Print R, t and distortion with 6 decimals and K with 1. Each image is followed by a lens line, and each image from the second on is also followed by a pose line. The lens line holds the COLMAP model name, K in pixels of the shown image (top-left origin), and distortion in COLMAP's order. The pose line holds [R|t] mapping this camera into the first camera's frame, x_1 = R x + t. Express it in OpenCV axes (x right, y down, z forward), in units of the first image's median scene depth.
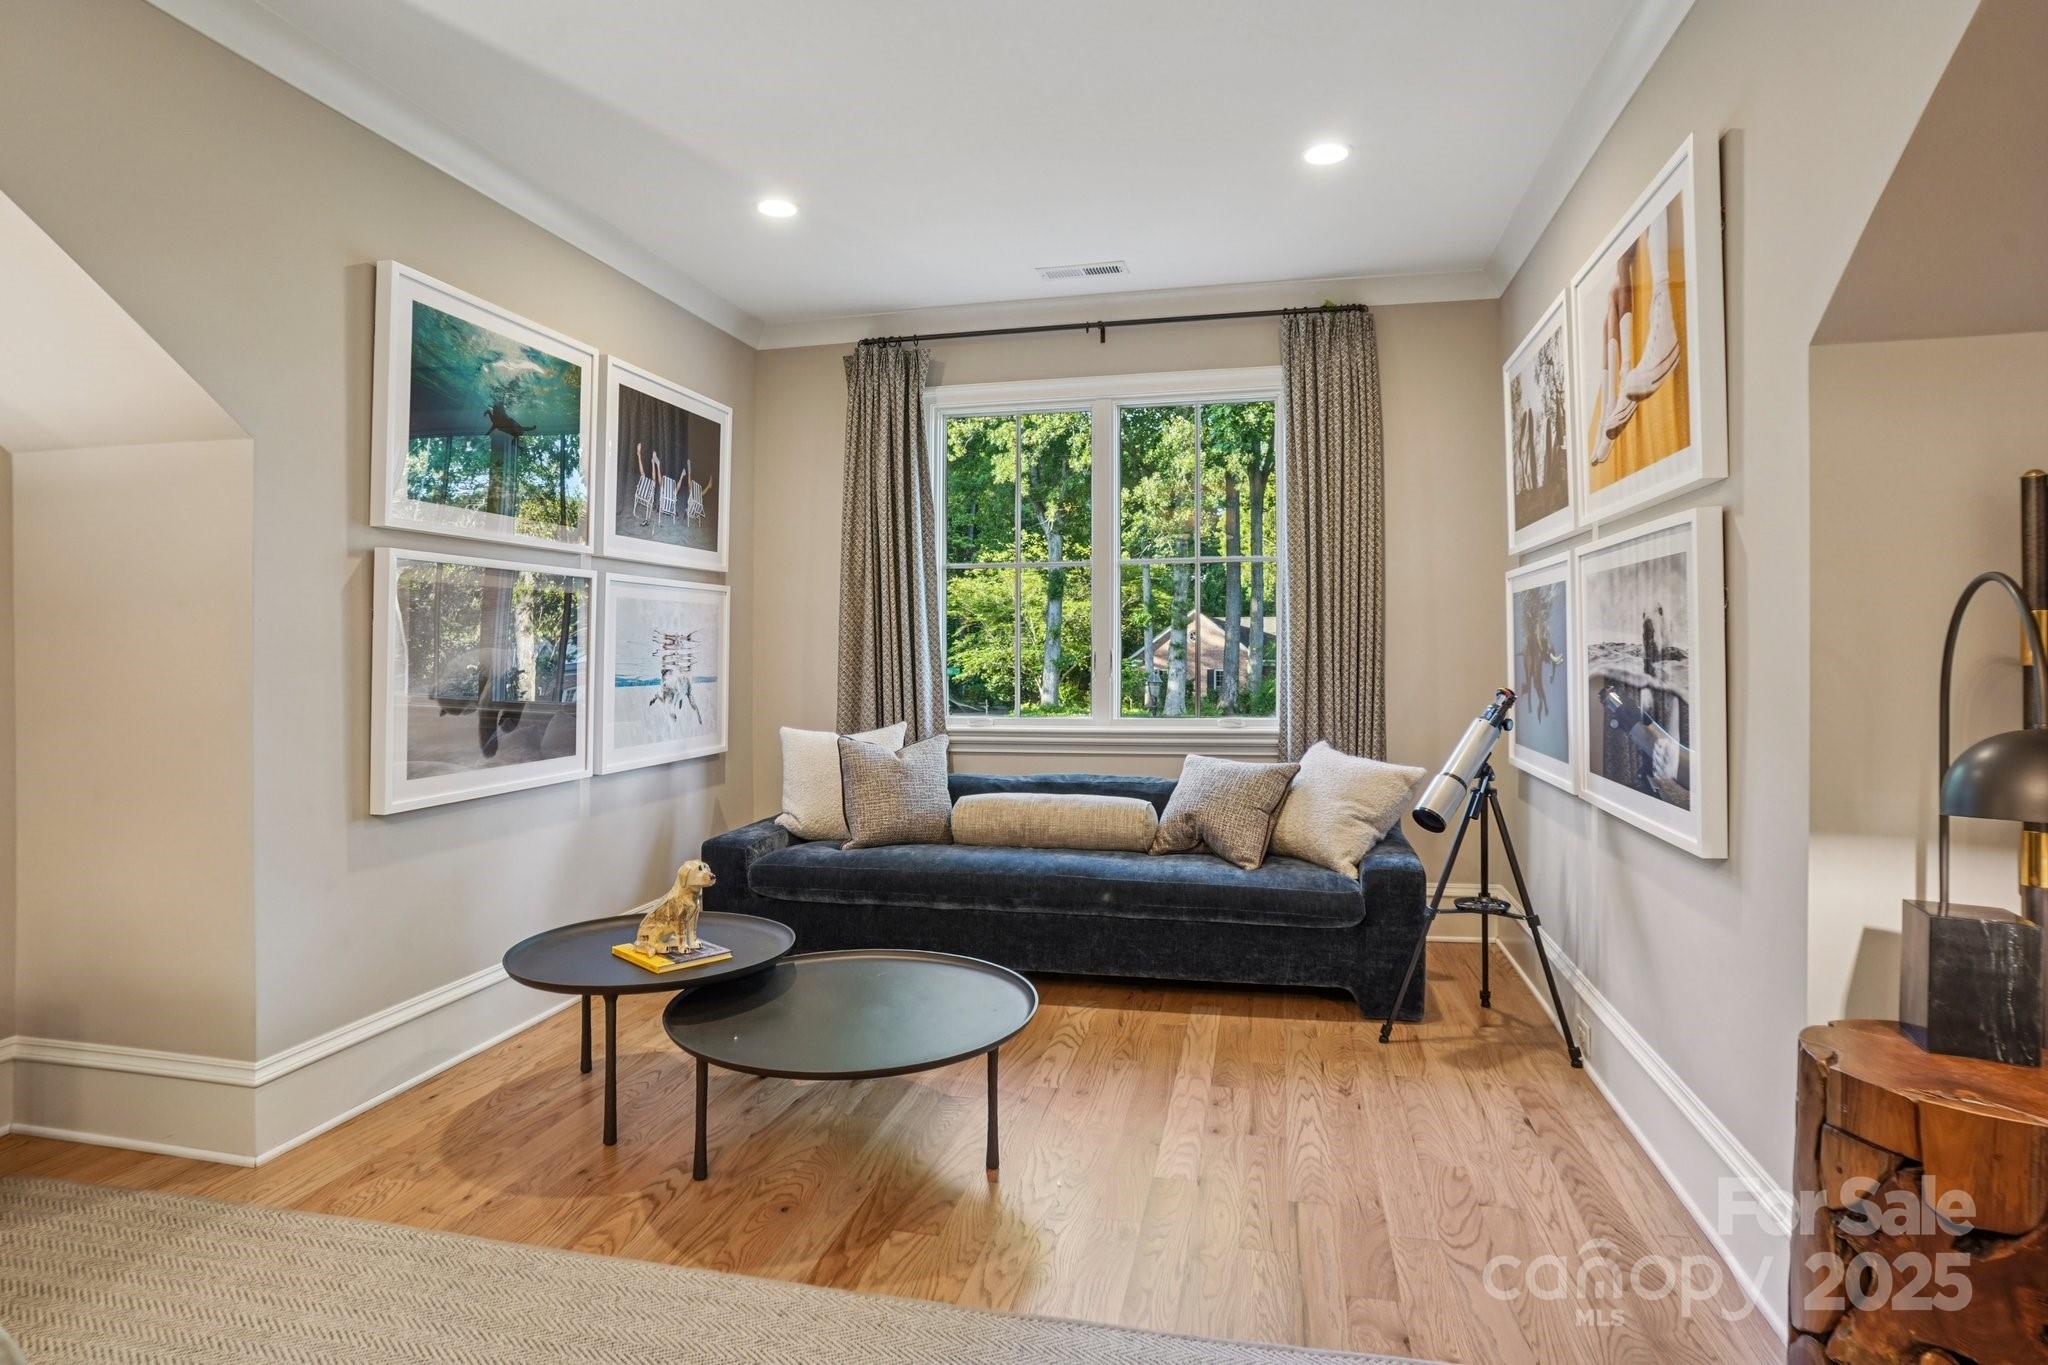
lens RADIAL K [[1087.9, 0, 1026.1], [0, 1087.9, 638.2], [0, 0, 1]] dist [0.000105, 0.000239]
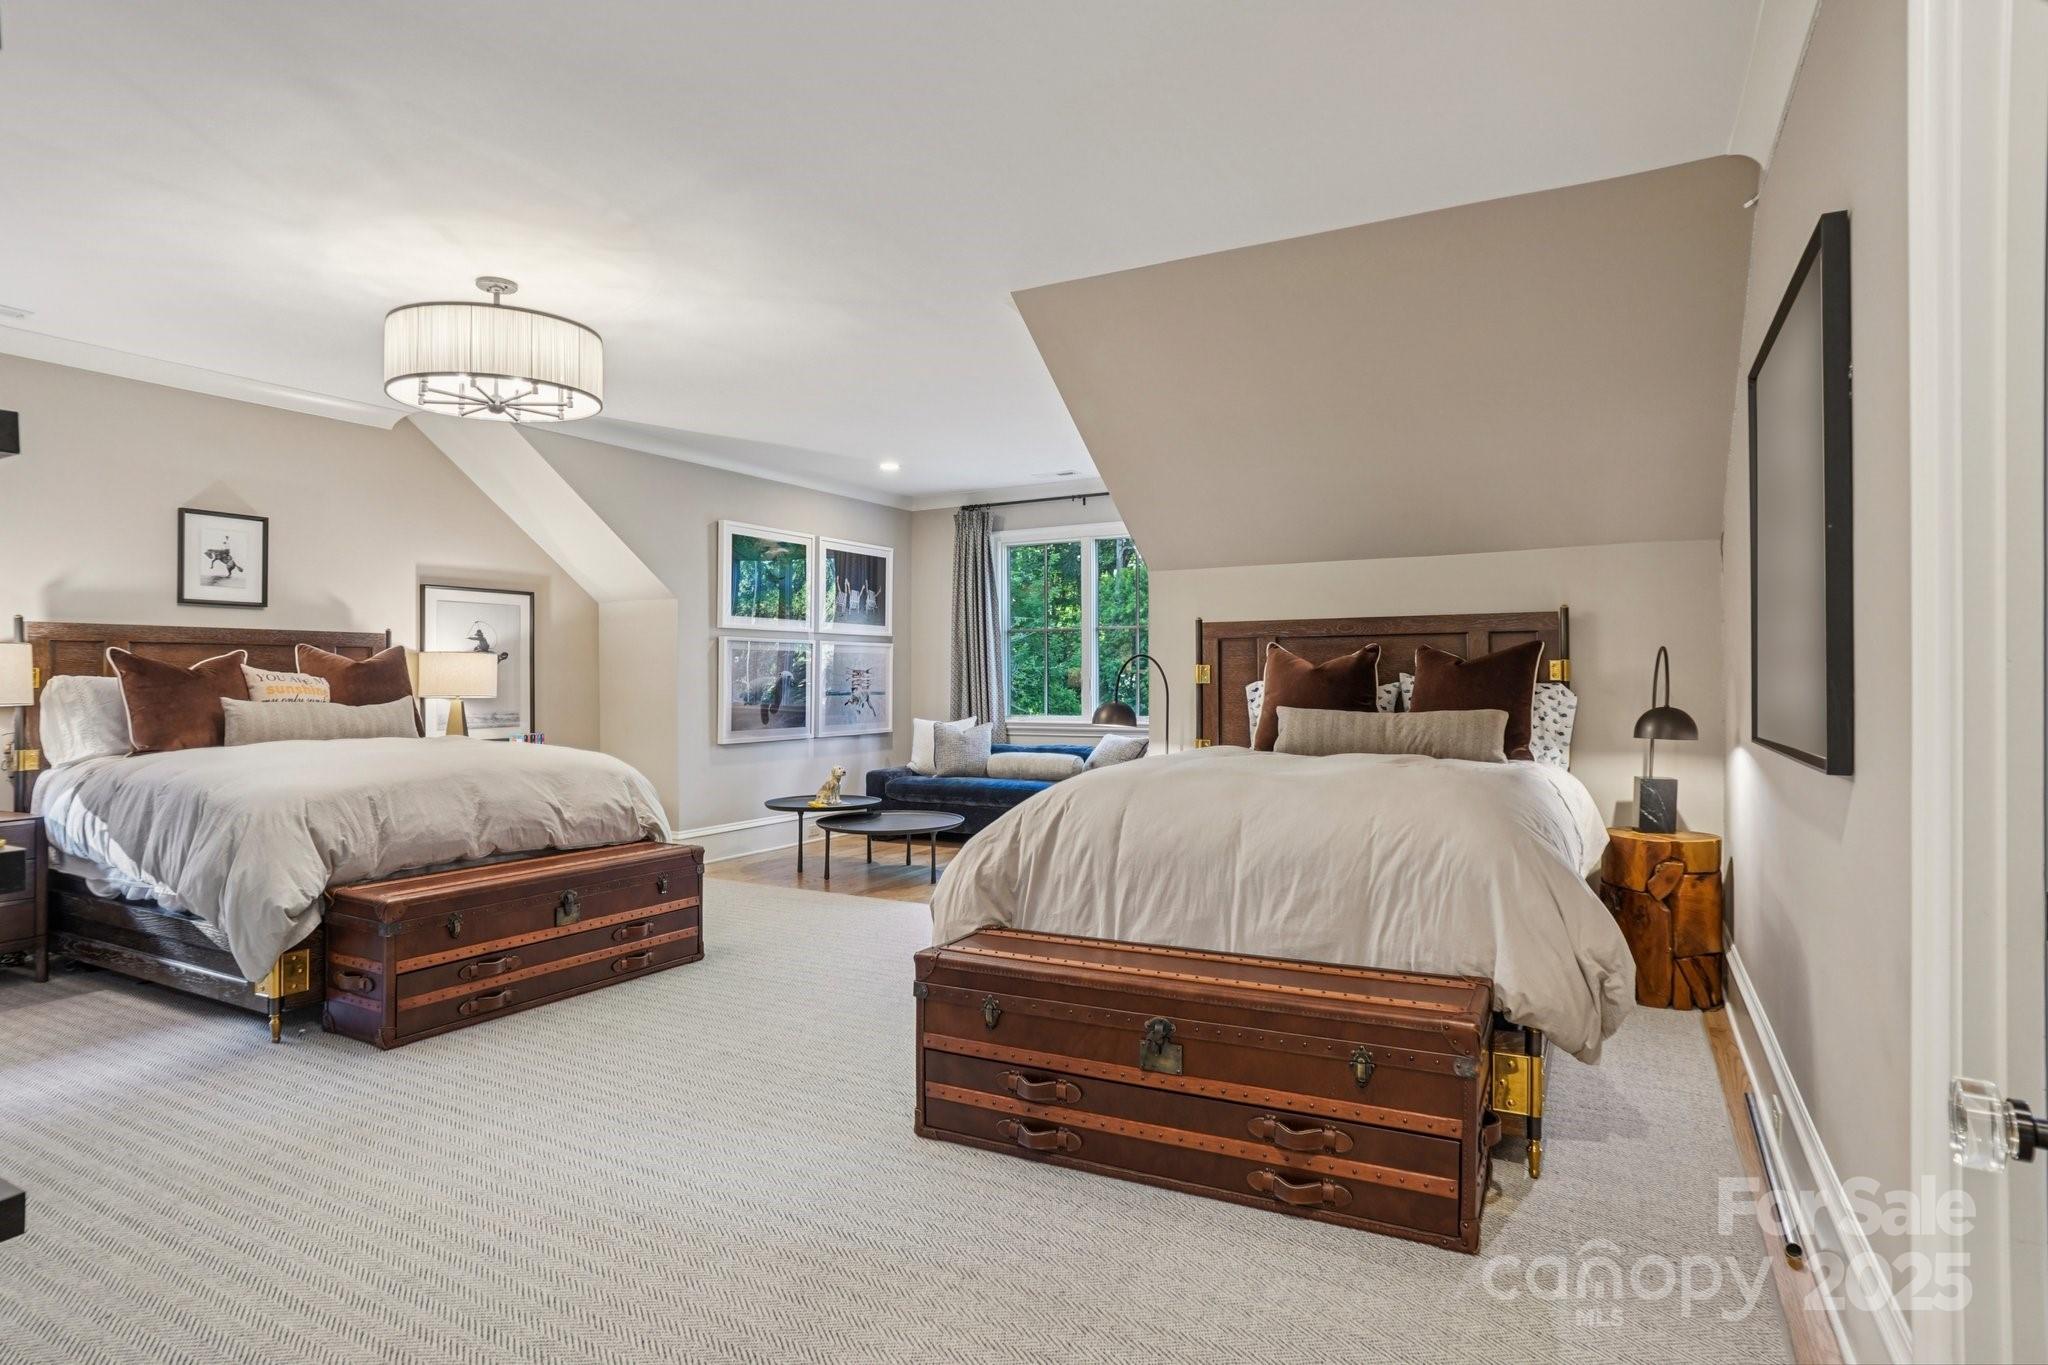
lens RADIAL K [[1061.9, 0, 1025.0], [0, 1061.9, 679.6], [0, 0, 1]] dist [0.000067, 0.000034]
pose [[0.960294, -0.003229, -0.278972, 0.499989], [0.006190, 0.999933, 0.009732, -0.002737], [0.278922, -0.011073, 0.960250, -0.757728]]
